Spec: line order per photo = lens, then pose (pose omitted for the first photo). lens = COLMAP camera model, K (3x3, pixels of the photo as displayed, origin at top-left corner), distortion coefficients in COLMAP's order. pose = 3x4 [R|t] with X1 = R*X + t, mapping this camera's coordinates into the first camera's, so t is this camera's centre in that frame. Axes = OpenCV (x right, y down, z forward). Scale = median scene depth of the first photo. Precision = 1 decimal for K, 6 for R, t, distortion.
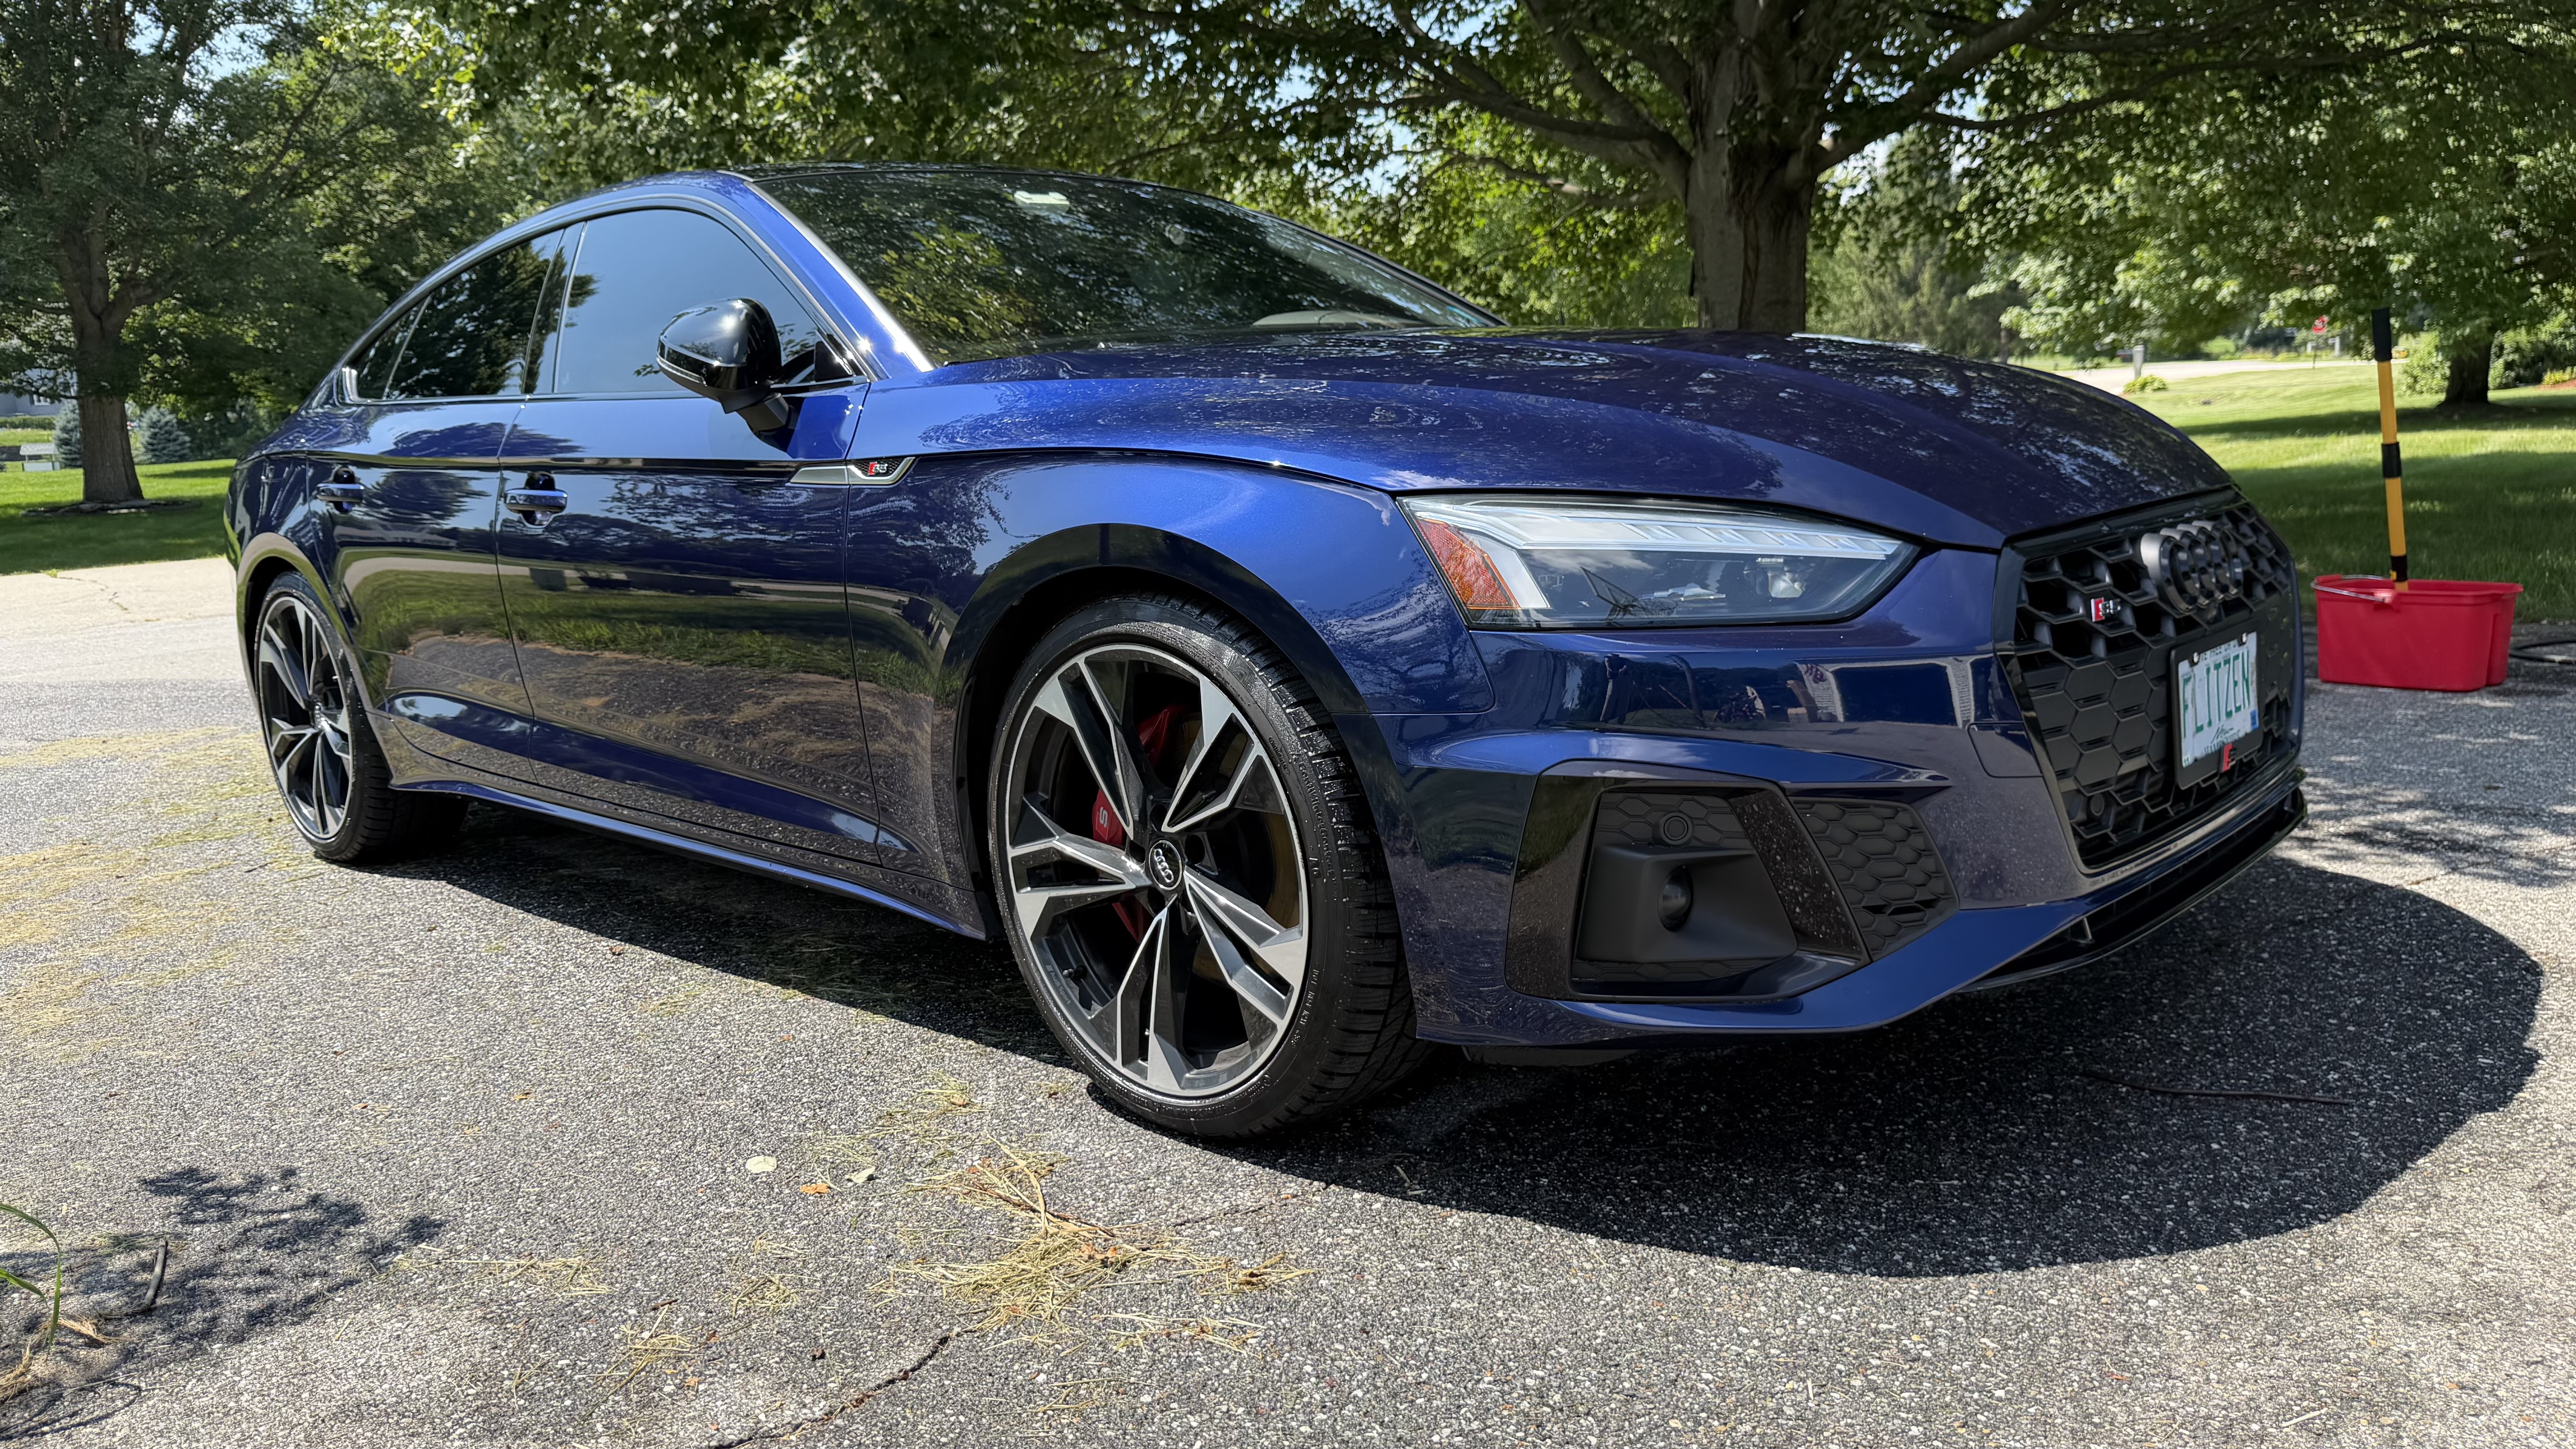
lens RADIAL K [[1794.7, 0, 1288.0], [0, 1794.7, 724.5], [0, 0, 1]] dist [0.002105, -0.005546]
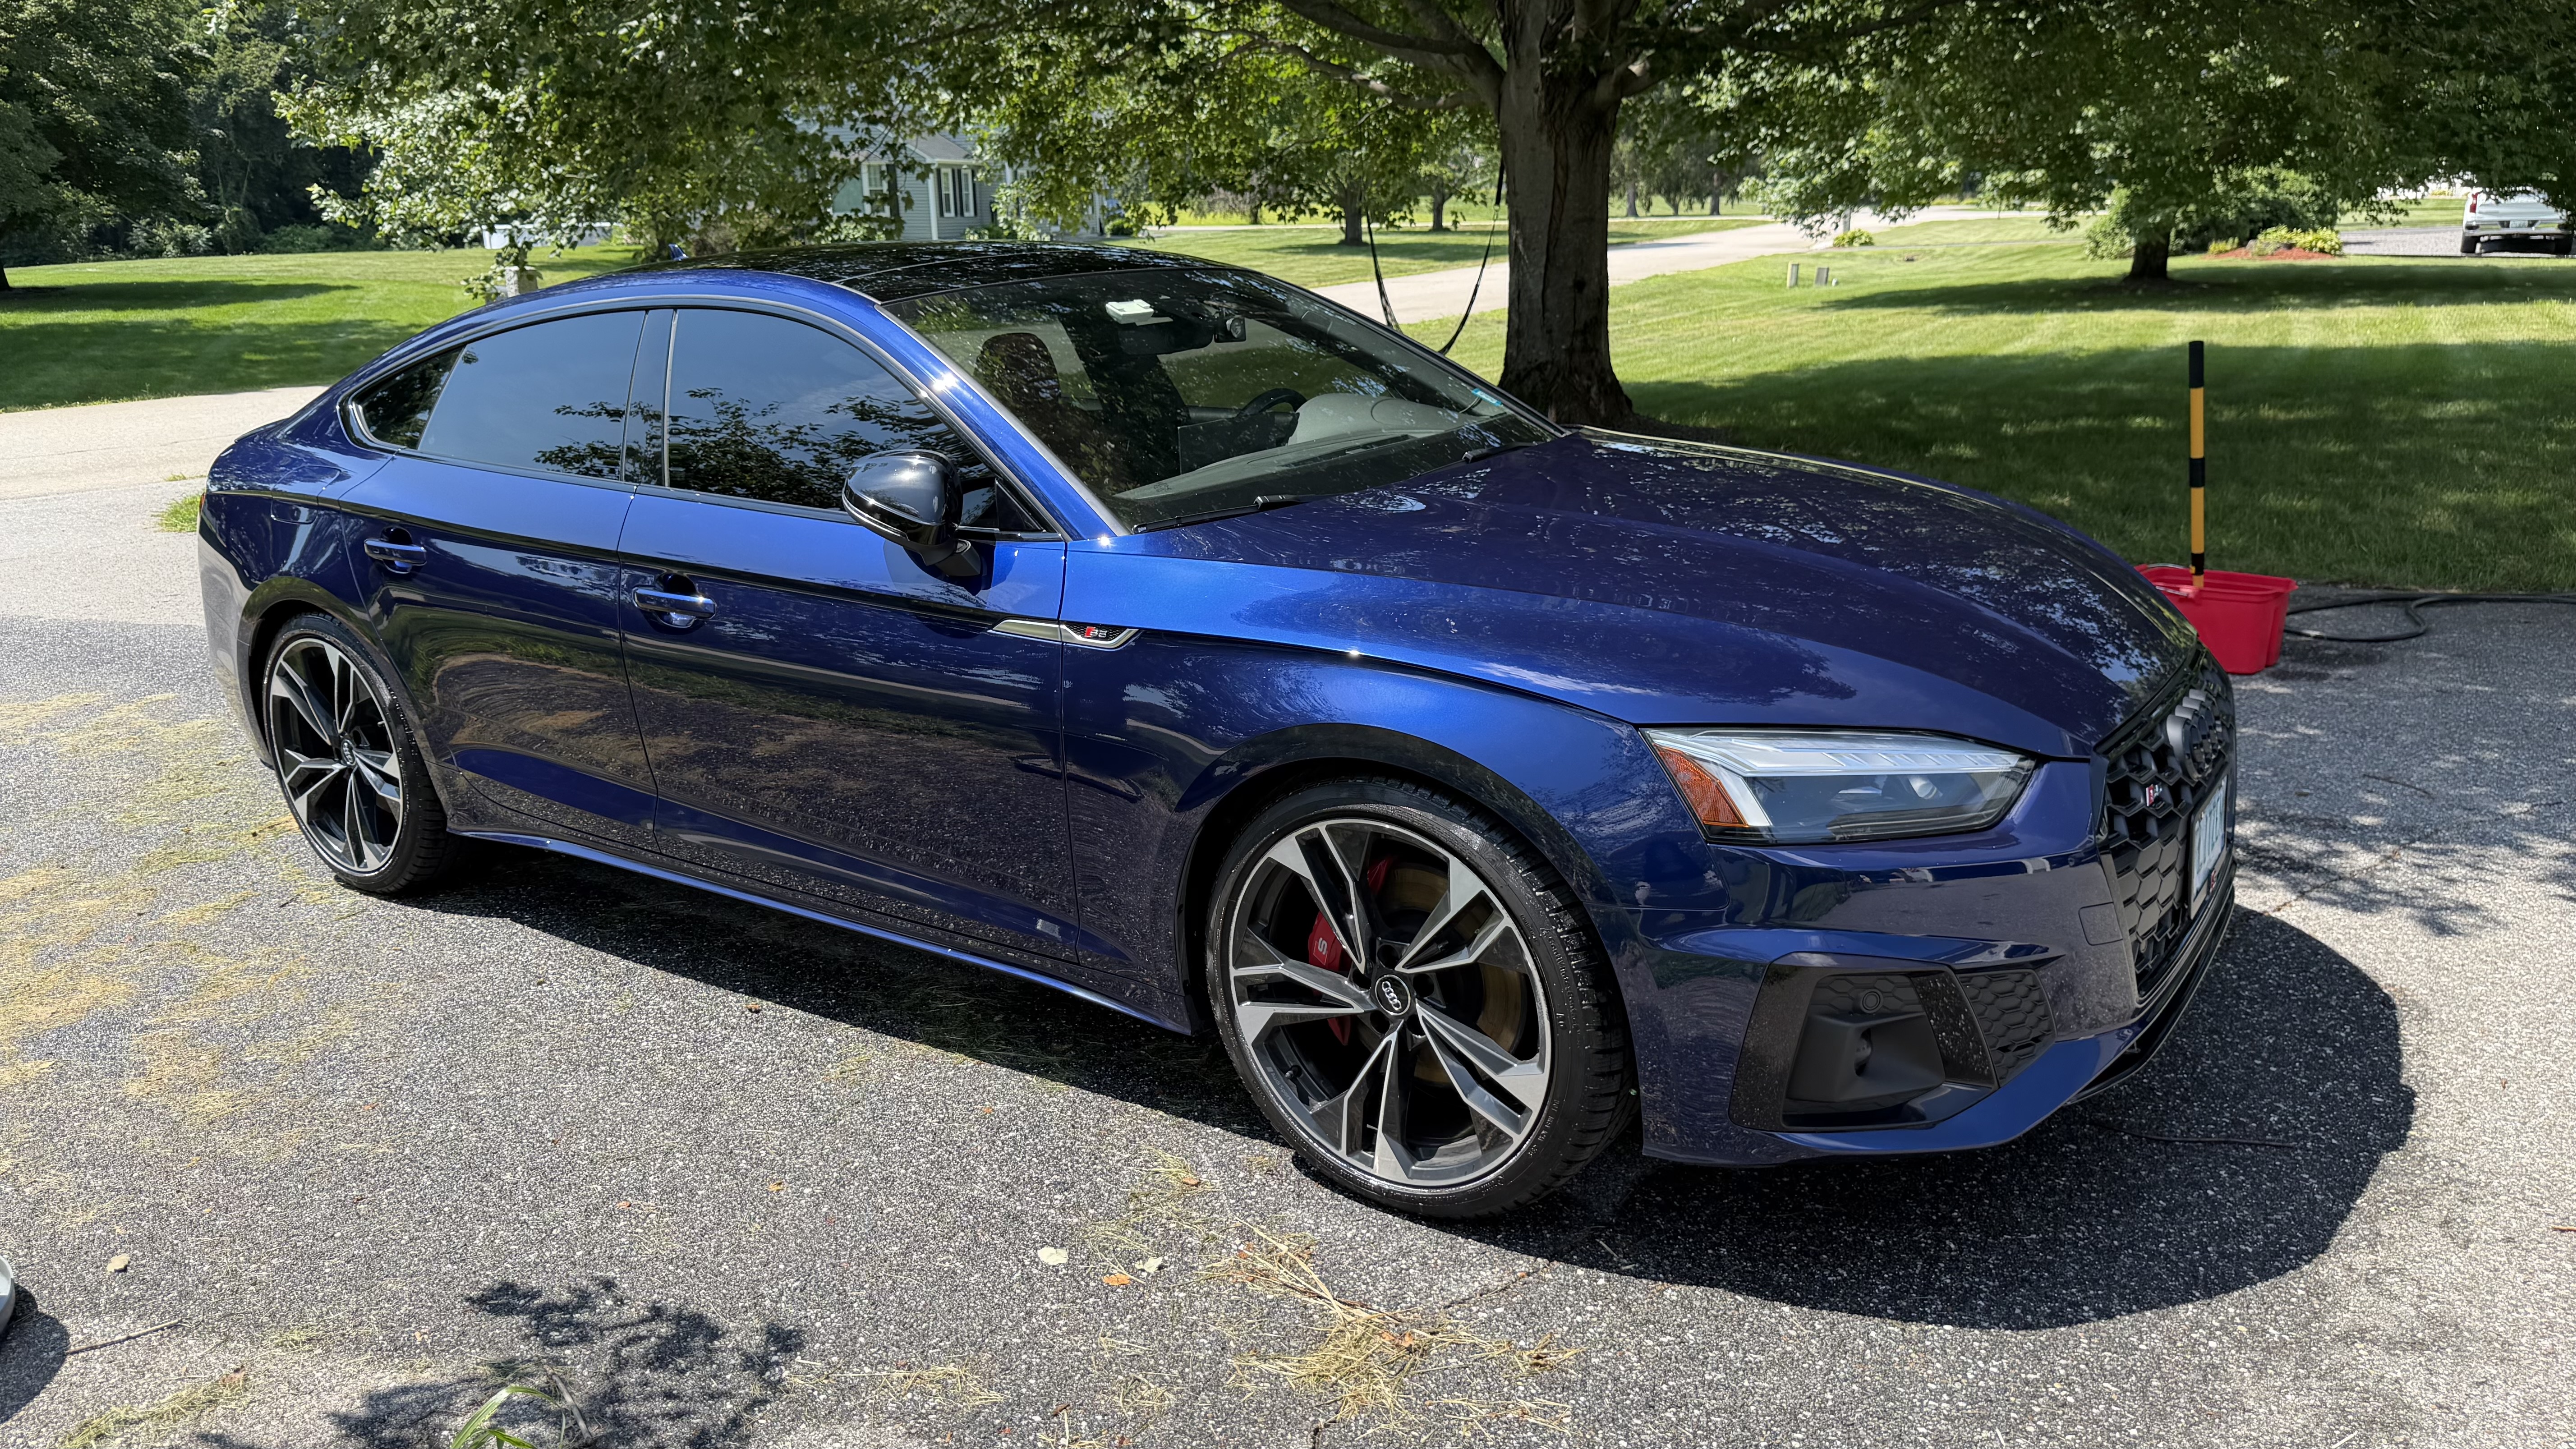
lens RADIAL K [[1794.7, 0, 1288.0], [0, 1794.7, 724.5], [0, 0, 1]] dist [0.002105, -0.005546]
pose [[0.988889, -0.018379, 0.147512, -0.311190], [0.004983, 0.995868, 0.090672, -0.210164], [-0.148569, -0.088929, 0.984895, -0.149967]]
